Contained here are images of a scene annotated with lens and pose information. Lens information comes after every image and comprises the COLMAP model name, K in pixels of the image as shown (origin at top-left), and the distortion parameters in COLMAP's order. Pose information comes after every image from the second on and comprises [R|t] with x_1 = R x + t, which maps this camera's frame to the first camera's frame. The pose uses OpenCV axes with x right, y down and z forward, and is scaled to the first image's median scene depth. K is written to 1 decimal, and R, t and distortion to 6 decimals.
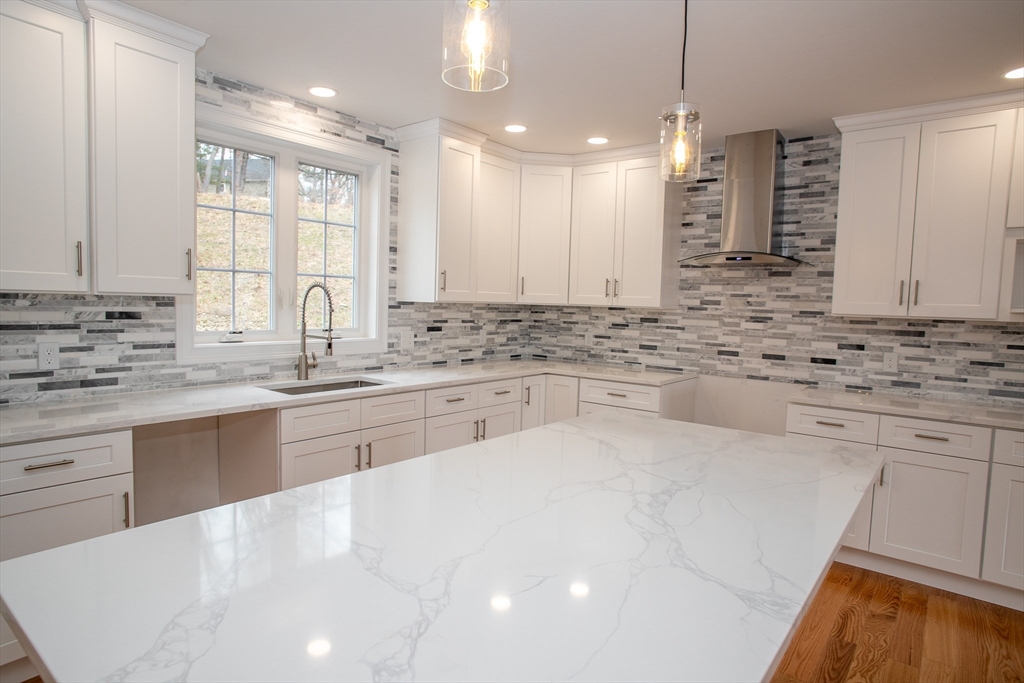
lens RADIAL K [[588.8, 0, 510.7], [0, 588.8, 342.9], [0, 0, 1]] dist [-0.066617, 0.042787]
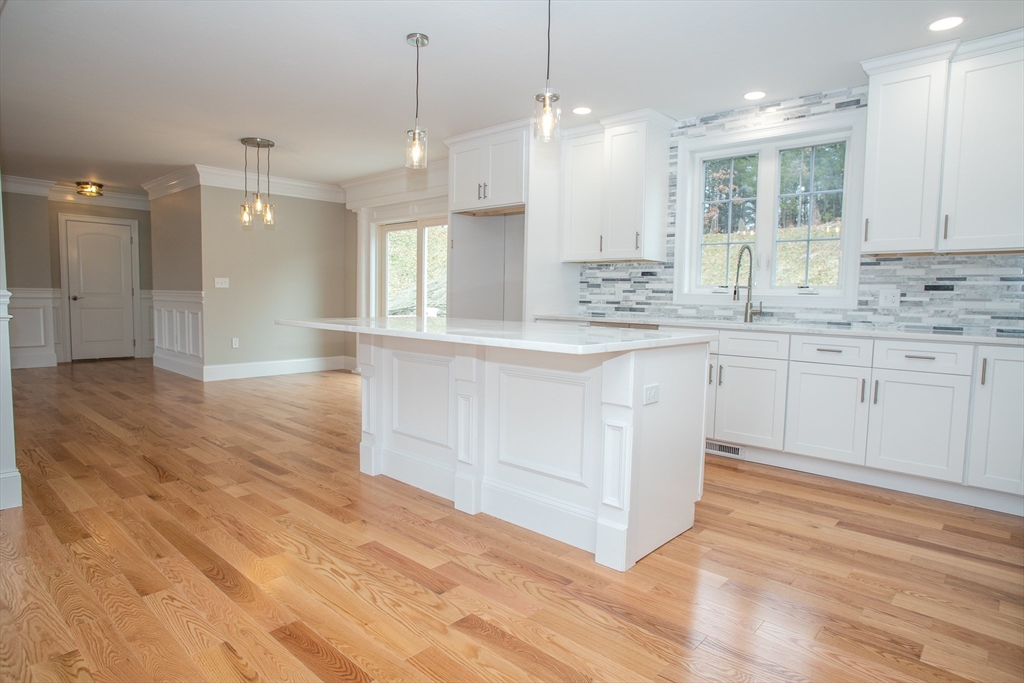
lens RADIAL K [[588.8, 0, 508.5], [0, 588.8, 340.6], [0, 0, 1]] dist [-0.066617, 0.042787]
pose [[-0.076781, 0.045862, -0.995993, 0.859240], [-0.090092, 0.994536, 0.052740, 0.073830], [0.992969, 0.093780, -0.072230, 0.511408]]
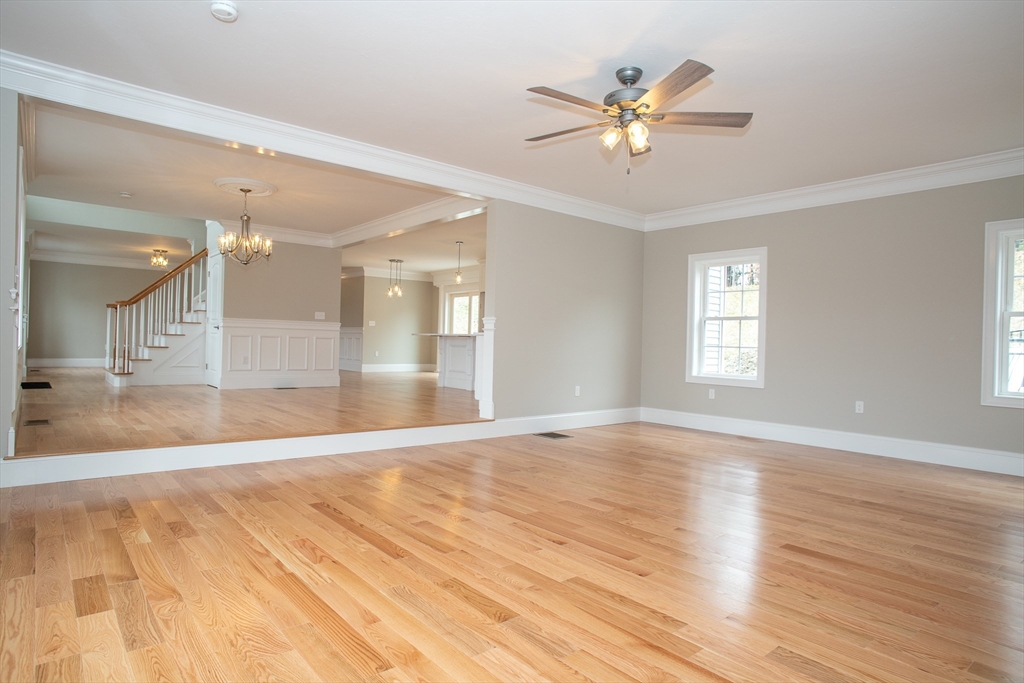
lens RADIAL K [[588.8, 0, 508.7], [0, 588.8, 345.7], [0, 0, 1]] dist [-0.066617, 0.042787]
pose [[-0.206404, -0.027165, -0.978090, 2.592079], [-0.099679, 0.994998, -0.006600, 0.151696], [0.973376, 0.096133, -0.208080, 1.110419]]
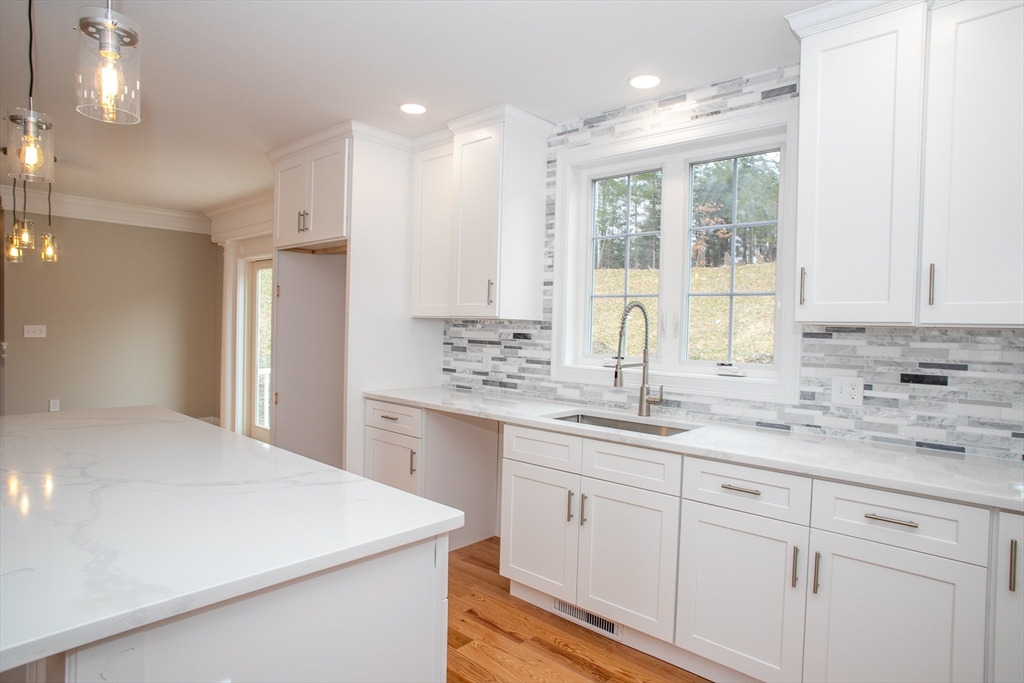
lens RADIAL K [[588.8, 0, 510.0], [0, 588.8, 339.5], [0, 0, 1]] dist [-0.066617, 0.042787]
pose [[-0.065014, -0.007808, -0.997854, 0.464957], [-0.097630, 0.995222, -0.001427, -0.025470], [0.993097, 0.097328, -0.065465, 0.758189]]
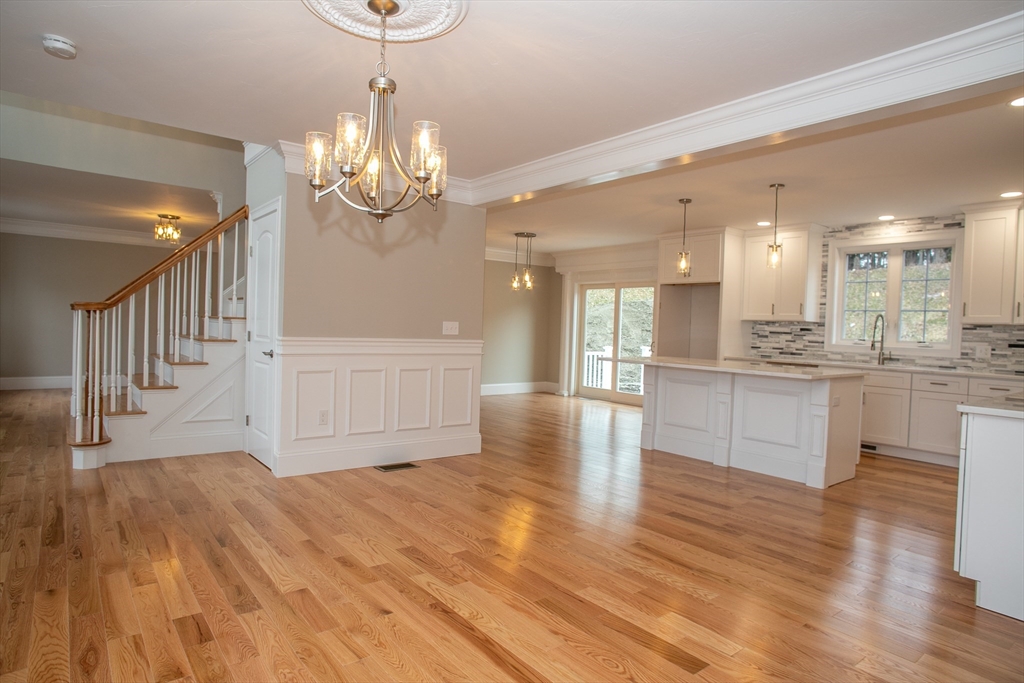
lens RADIAL K [[588.8, 0, 503.3], [0, 588.8, 340.2], [0, 0, 1]] dist [-0.066617, 0.042787]
pose [[-0.239832, -0.012213, -0.970737, 1.597476], [-0.108370, 0.994008, 0.014268, 0.080455], [0.964747, 0.108621, -0.239719, 0.218642]]
